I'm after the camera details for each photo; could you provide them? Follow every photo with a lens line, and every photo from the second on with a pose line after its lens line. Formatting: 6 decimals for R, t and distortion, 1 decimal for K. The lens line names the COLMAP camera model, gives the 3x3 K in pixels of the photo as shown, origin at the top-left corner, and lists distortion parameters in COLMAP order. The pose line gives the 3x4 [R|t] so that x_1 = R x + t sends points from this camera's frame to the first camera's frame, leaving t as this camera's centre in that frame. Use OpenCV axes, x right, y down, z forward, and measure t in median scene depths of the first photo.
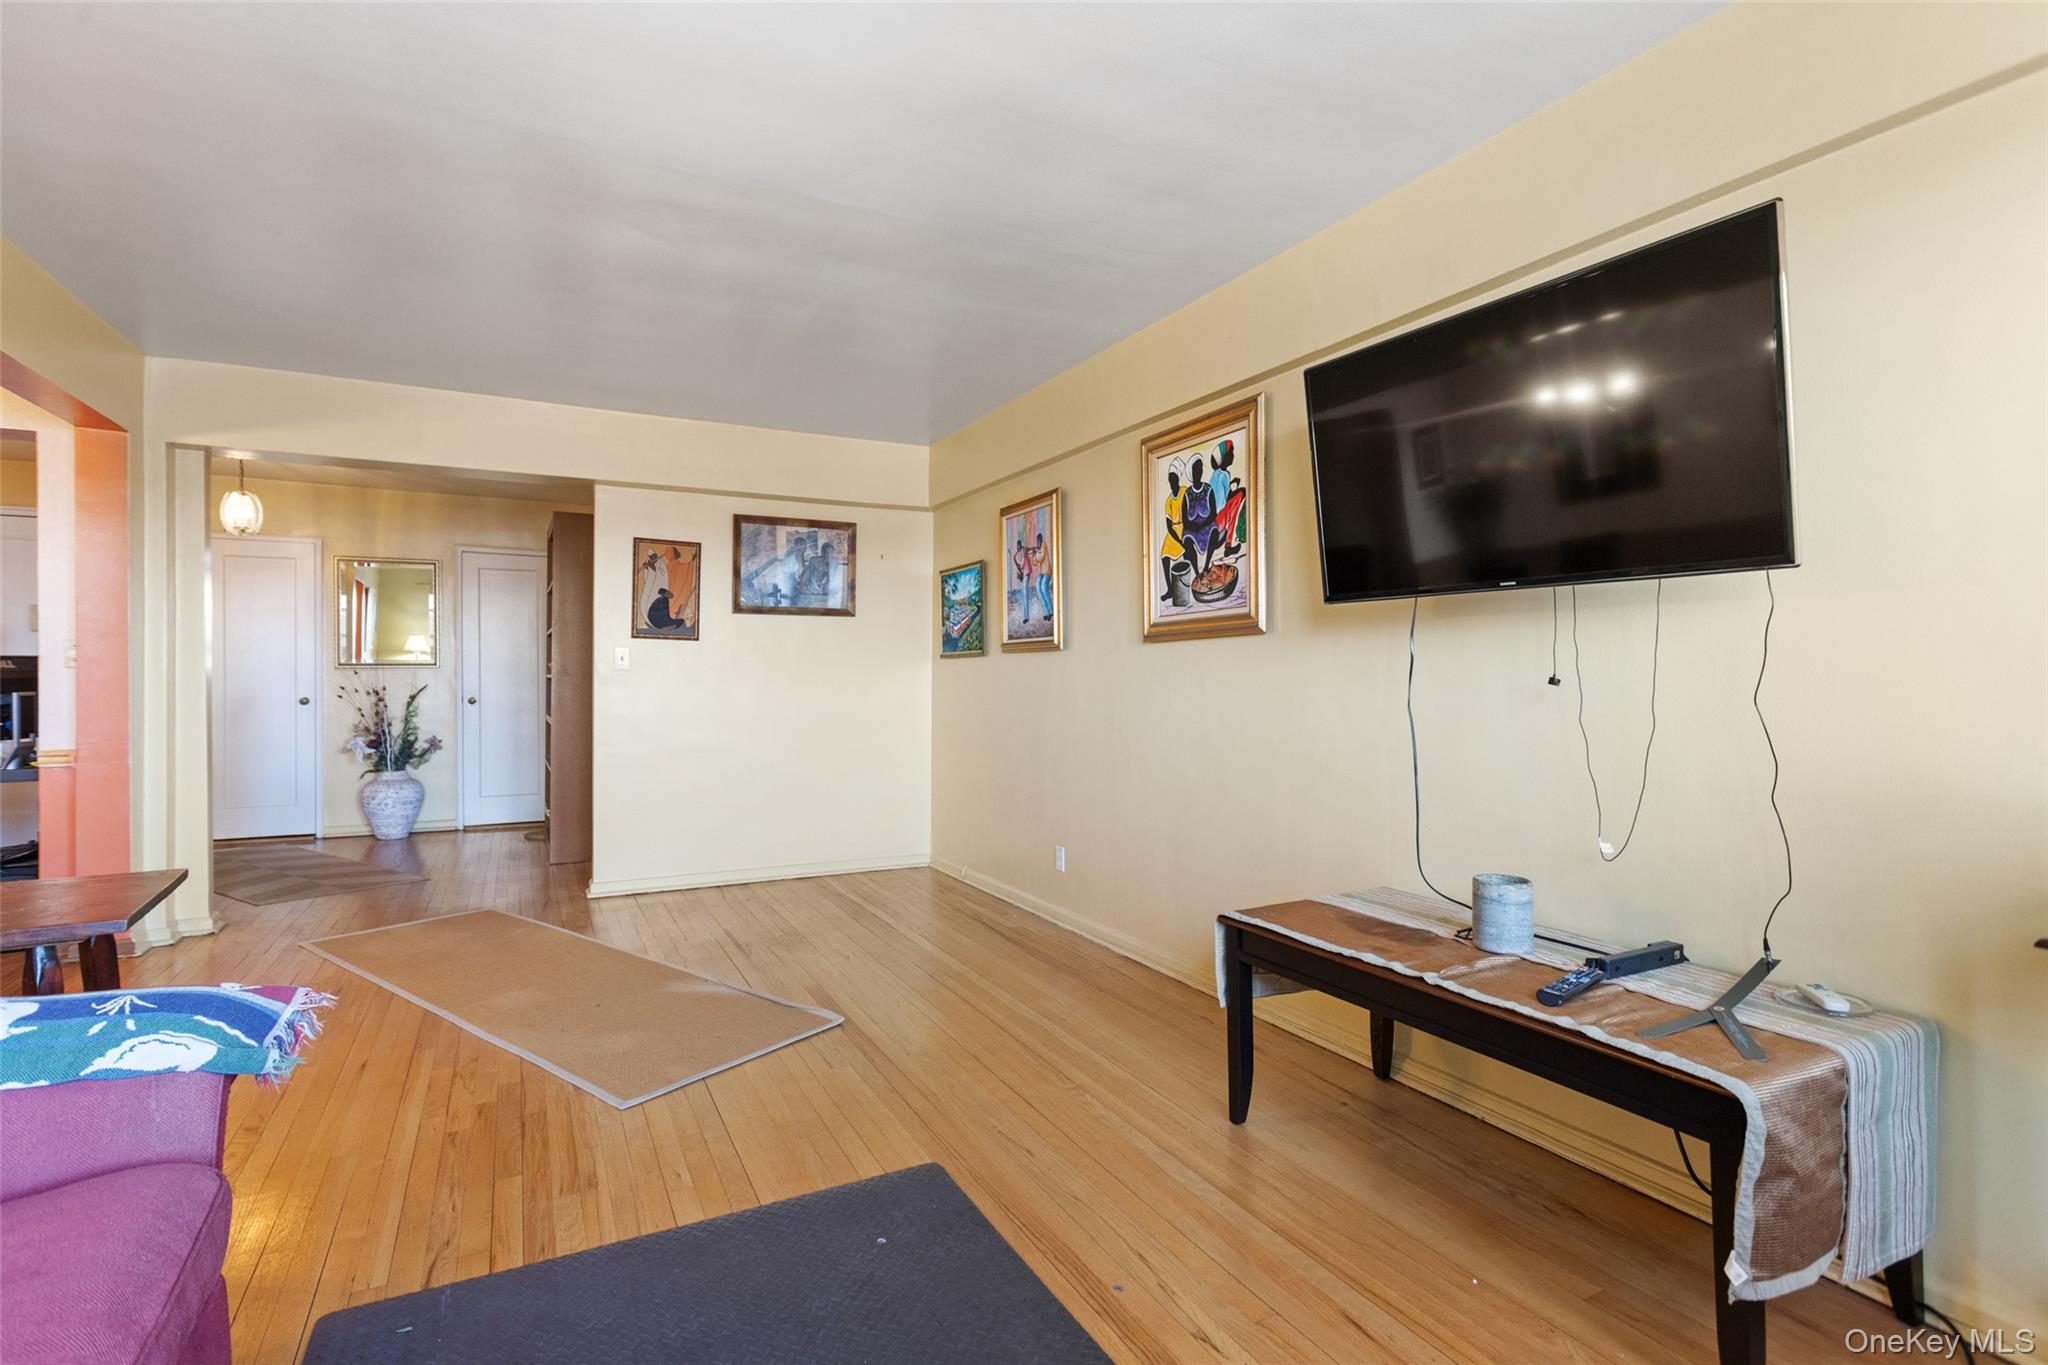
lens RADIAL K [[975.2, 0, 1003.4], [0, 975.2, 675.8], [0, 0, 1]] dist [0.002132, 0.003112]
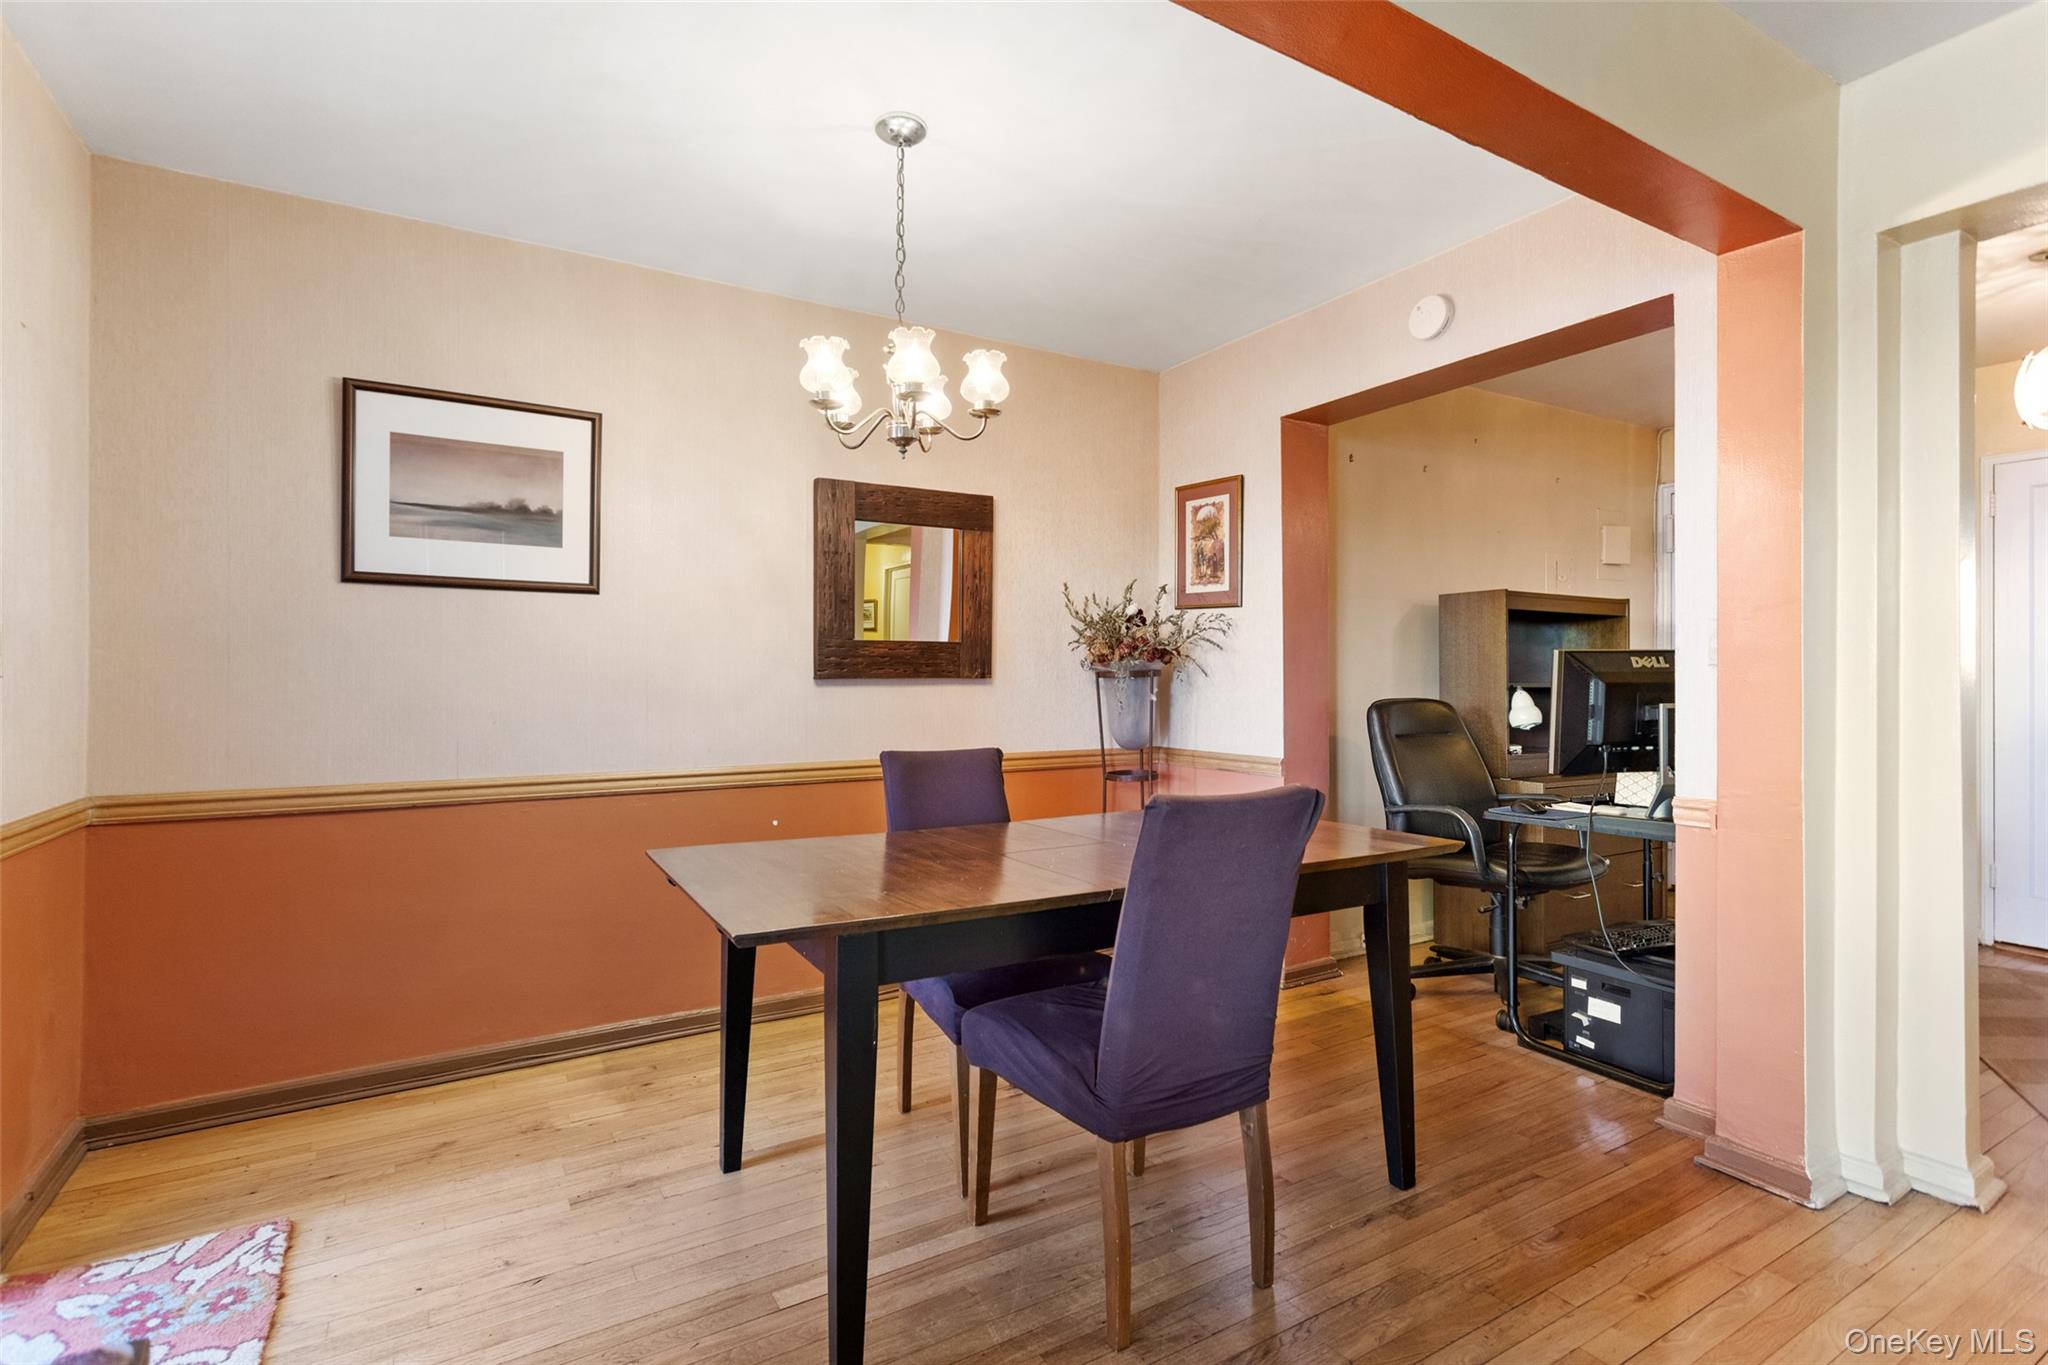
lens RADIAL K [[975.2, 0, 1012.4], [0, 975.2, 672.5], [0, 0, 1]] dist [0.002132, 0.003112]
pose [[0.075806, -0.000470, -0.997122, -0.299467], [-0.004266, 0.999991, -0.000795, -0.001798], [0.997113, 0.004314, 0.075803, 0.406834]]
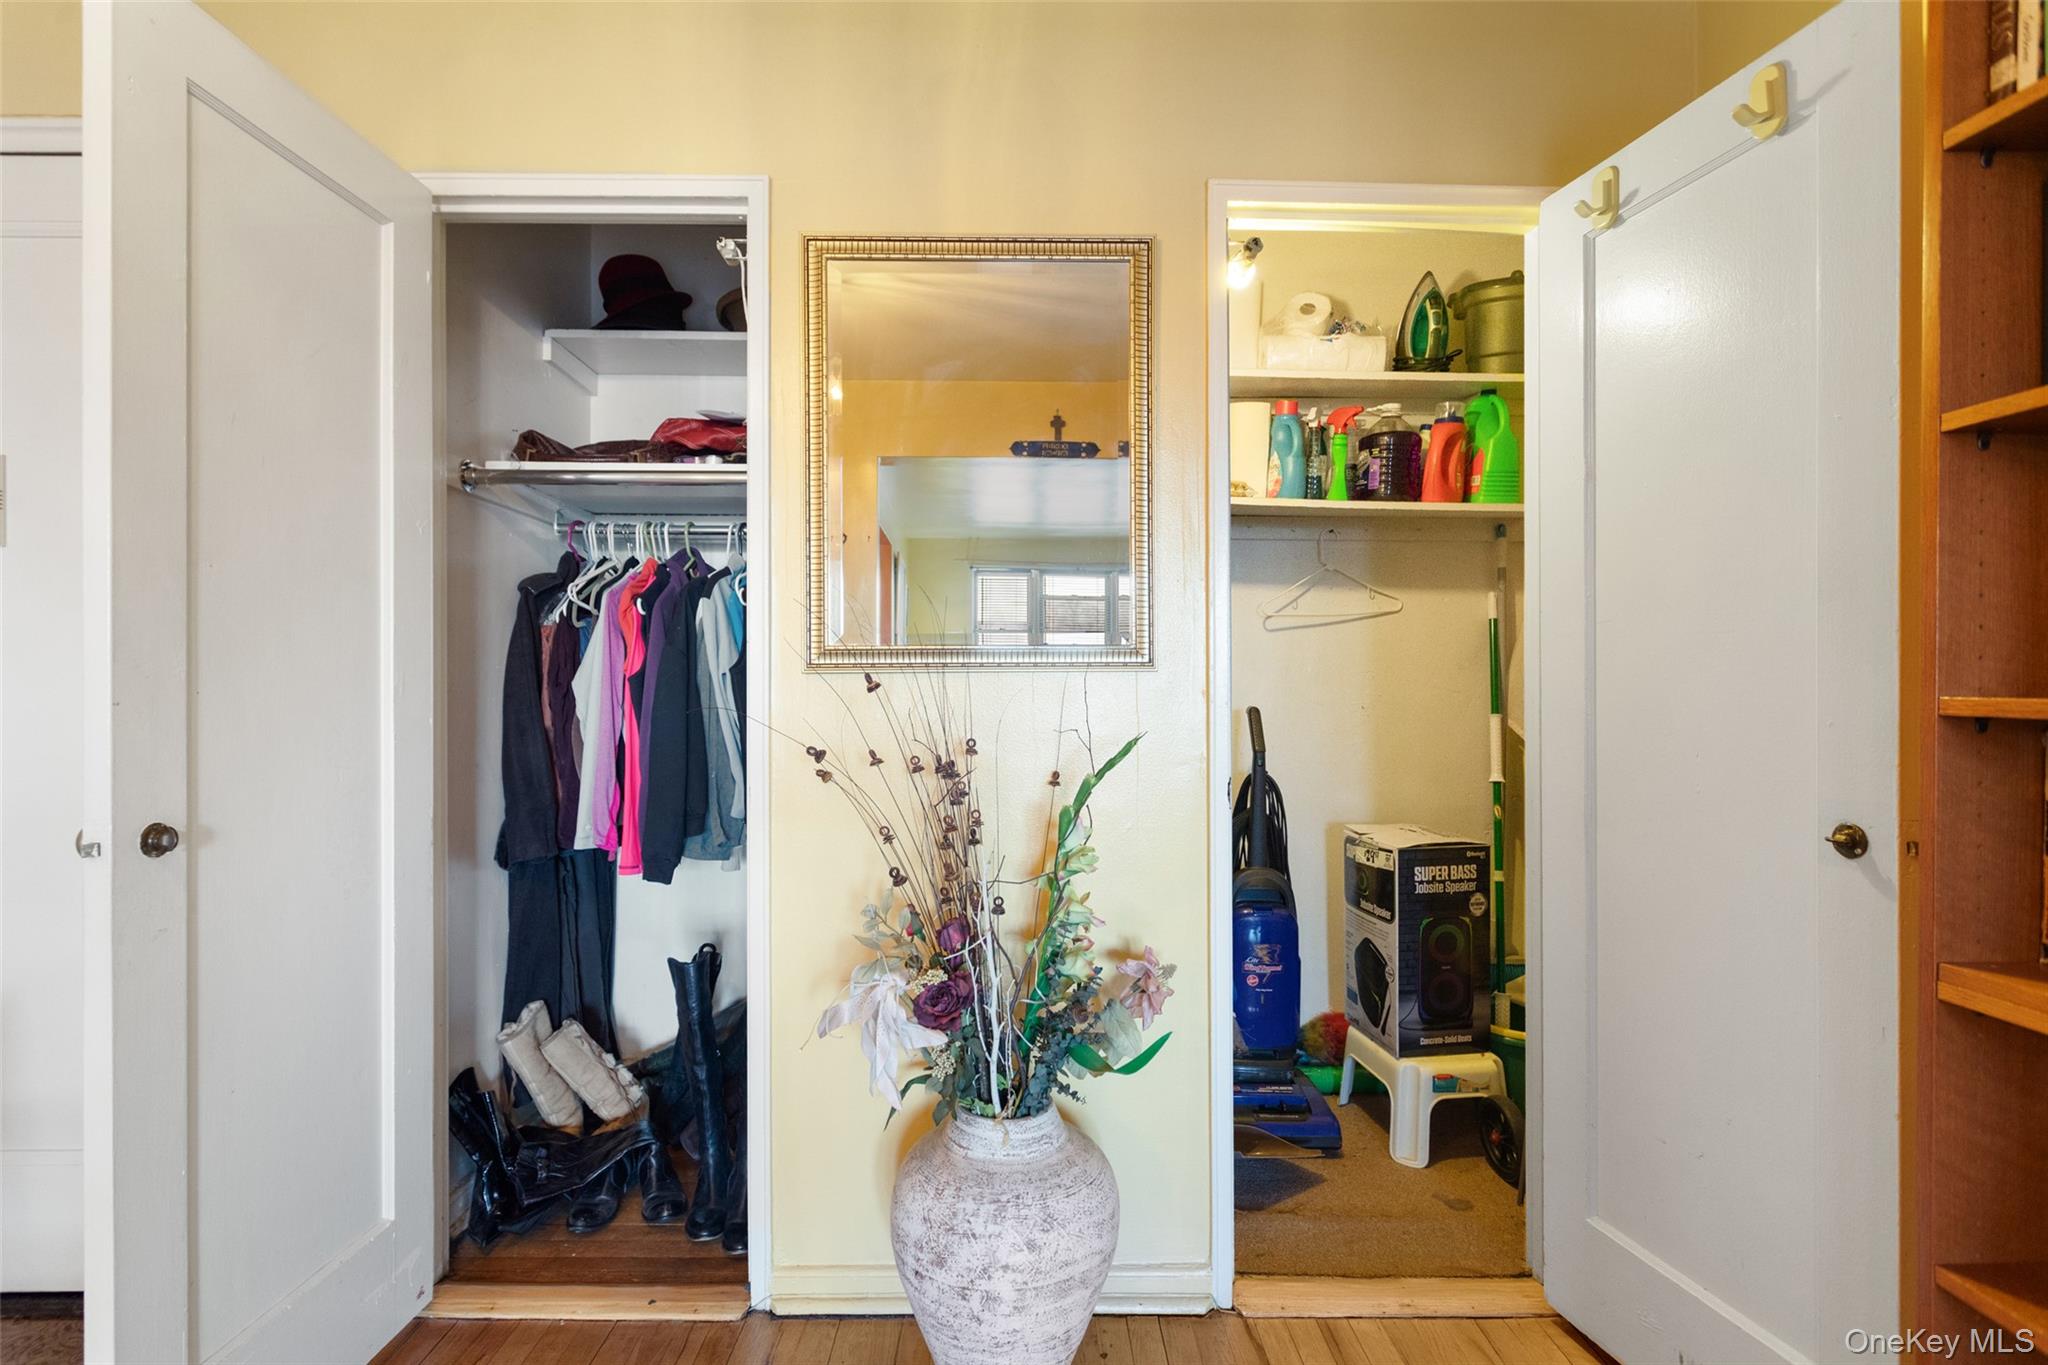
lens RADIAL K [[975.2, 0, 1023.3], [0, 975.2, 676.3], [0, 0, 1]] dist [0.002132, 0.003112]
pose [[0.900860, -0.005751, -0.434071, -0.697984], [0.001497, 0.999947, -0.010142, -0.003646], [0.434106, 0.008487, 0.900822, 1.062439]]
